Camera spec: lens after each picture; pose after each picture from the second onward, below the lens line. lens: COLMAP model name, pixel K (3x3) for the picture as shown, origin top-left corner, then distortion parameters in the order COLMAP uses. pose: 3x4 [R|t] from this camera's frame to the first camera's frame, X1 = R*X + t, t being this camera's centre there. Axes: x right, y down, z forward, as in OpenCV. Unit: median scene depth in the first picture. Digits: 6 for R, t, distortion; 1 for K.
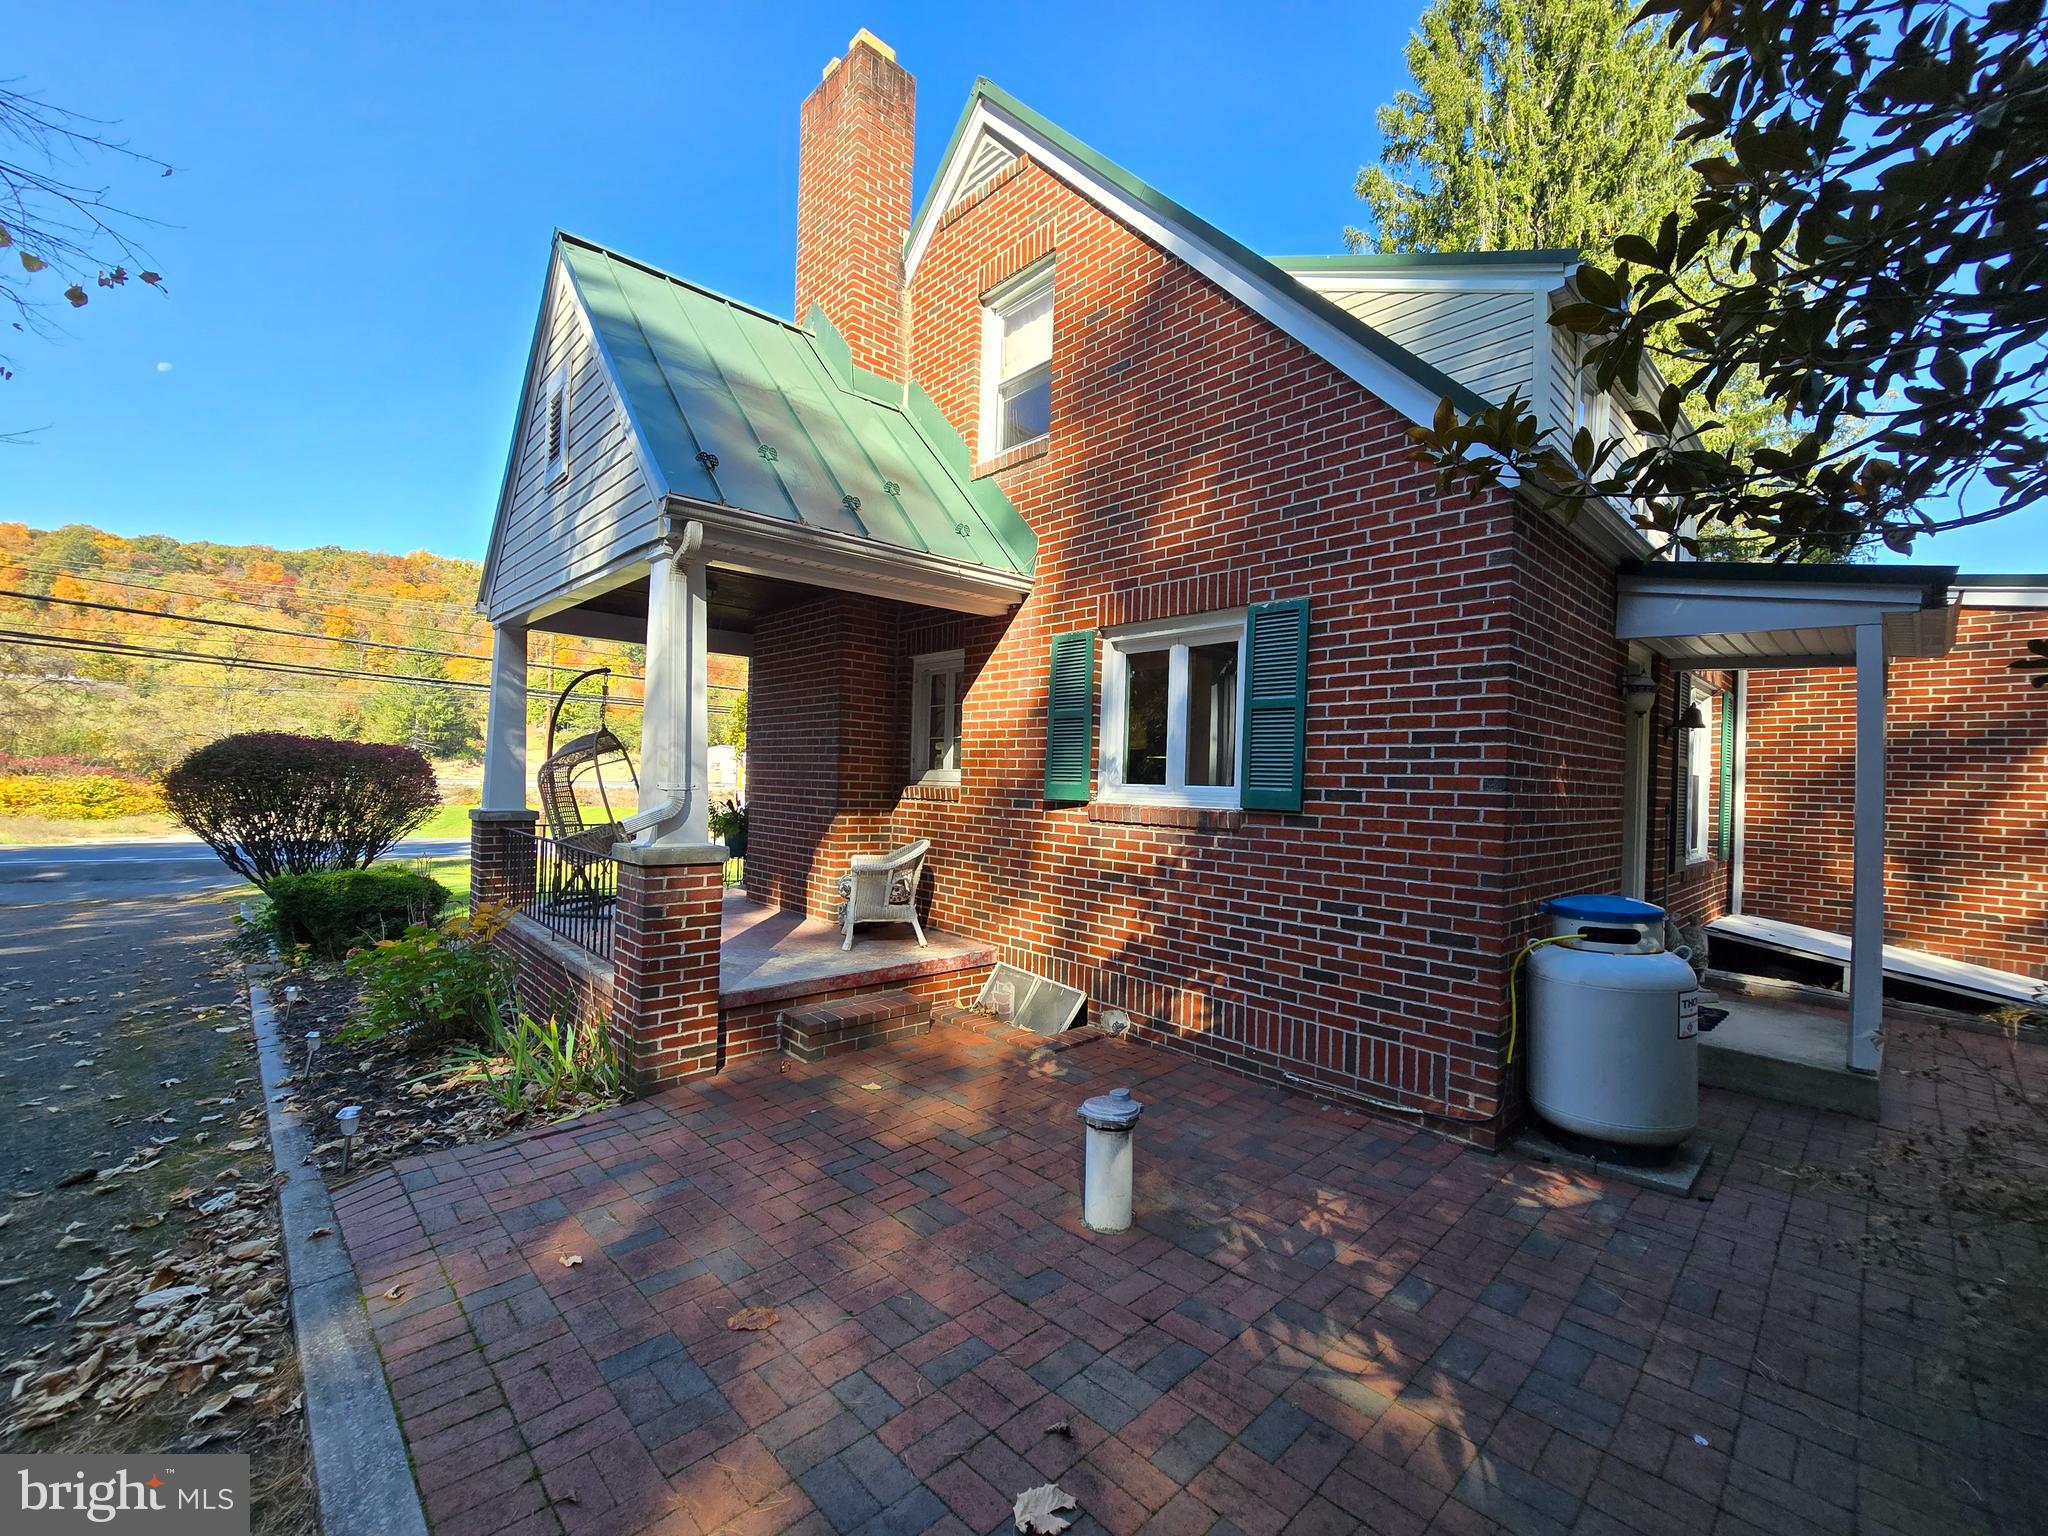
lens RADIAL K [[835.2, 0, 1026.0], [0, 835.2, 785.8], [0, 0, 1]] dist [0.000210, -0.000342]
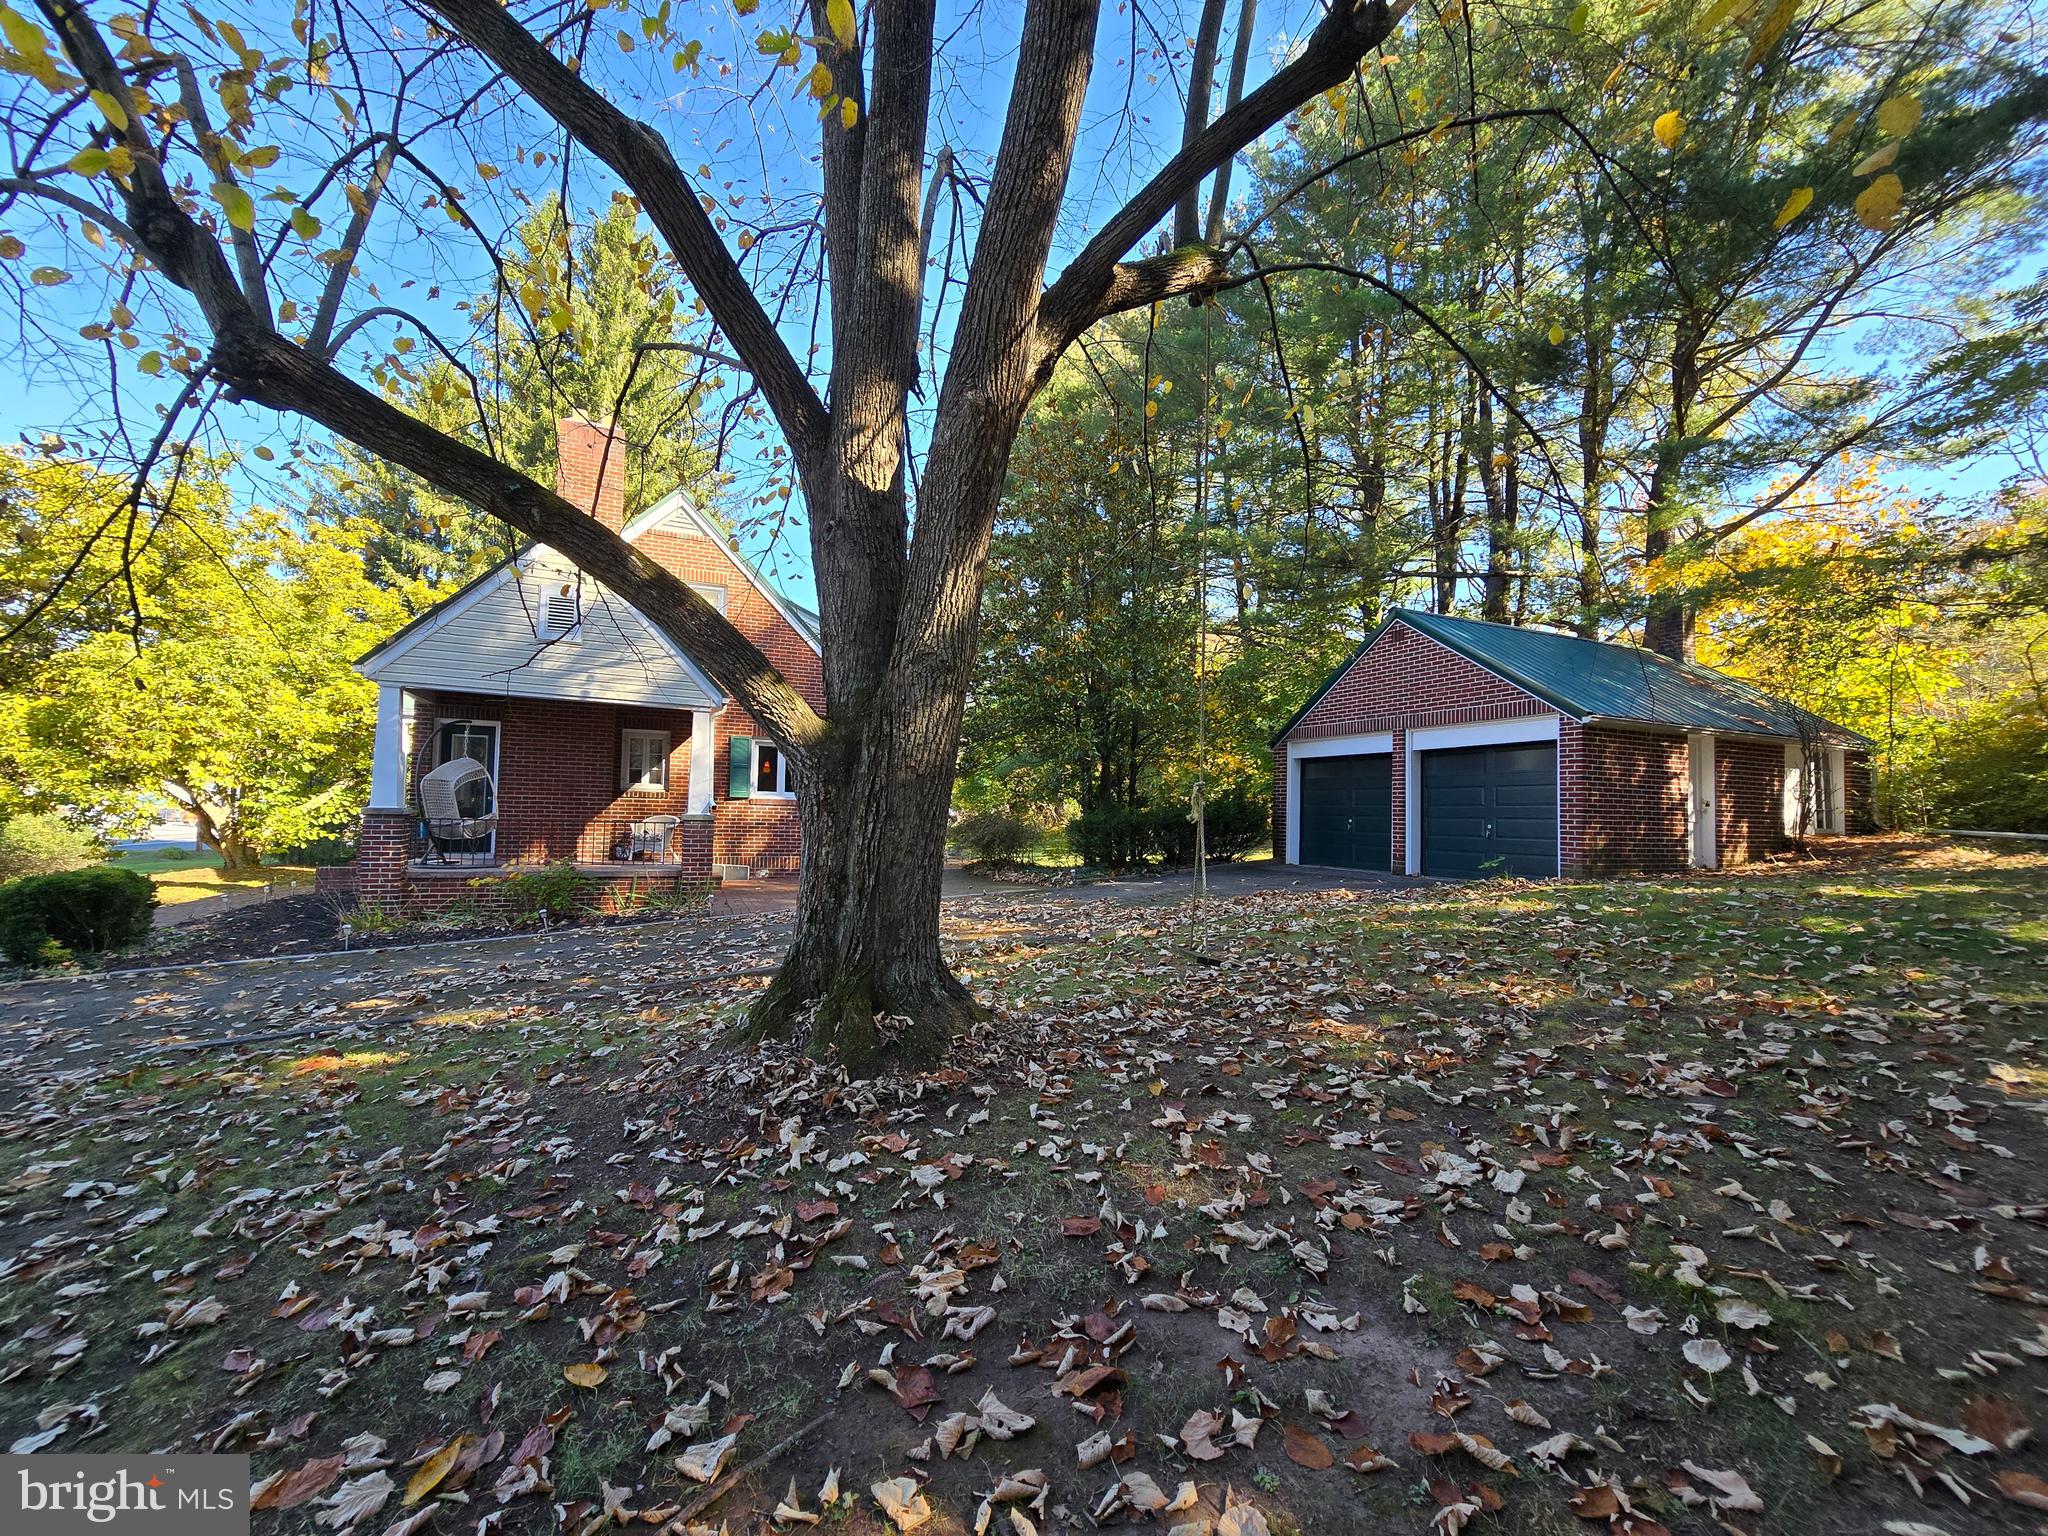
lens RADIAL K [[835.2, 0, 1026.0], [0, 835.2, 785.8], [0, 0, 1]] dist [0.000210, -0.000342]
pose [[0.318444, 0.011232, 0.947875, -1.812092], [-0.012853, 0.999889, -0.007531, -0.009036], [-0.947855, -0.009785, 0.318553, -0.608294]]
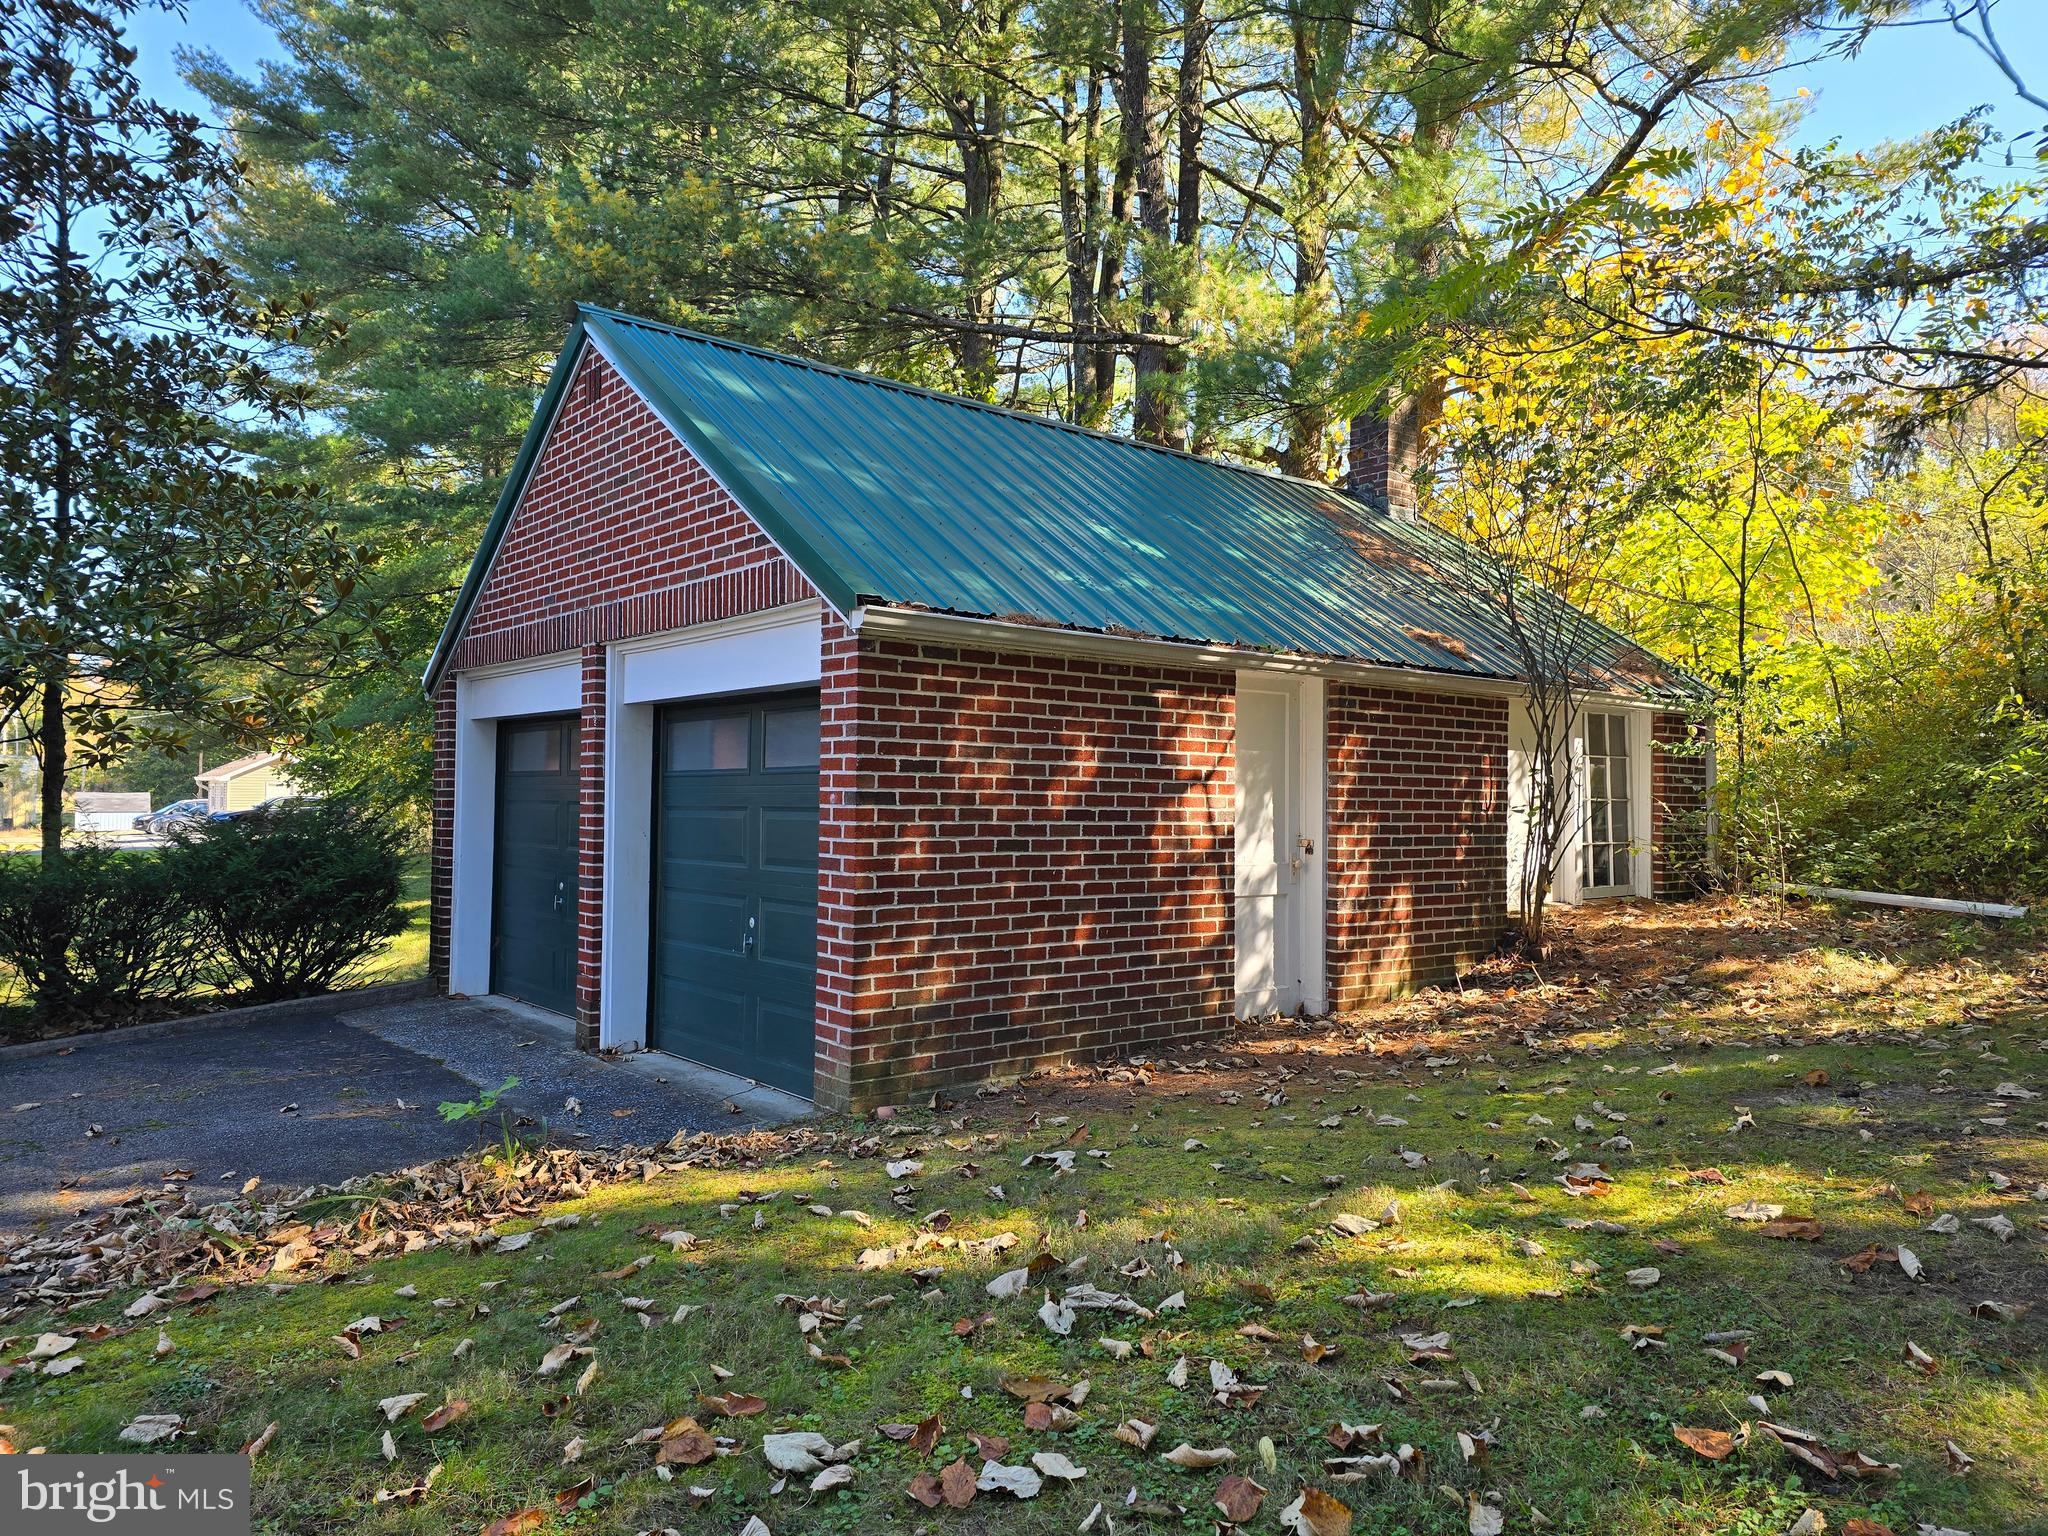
lens RADIAL K [[1367.2, 0, 1029.8], [0, 1367.2, 756.8], [0, 0, 1]] dist [0.070113, -0.068740]
pose [[0.063935, 0.003346, 0.997948, -0.812319], [-0.010281, 0.999944, -0.002694, -0.073829], [-0.997901, -0.010088, 0.063966, -1.263579]]
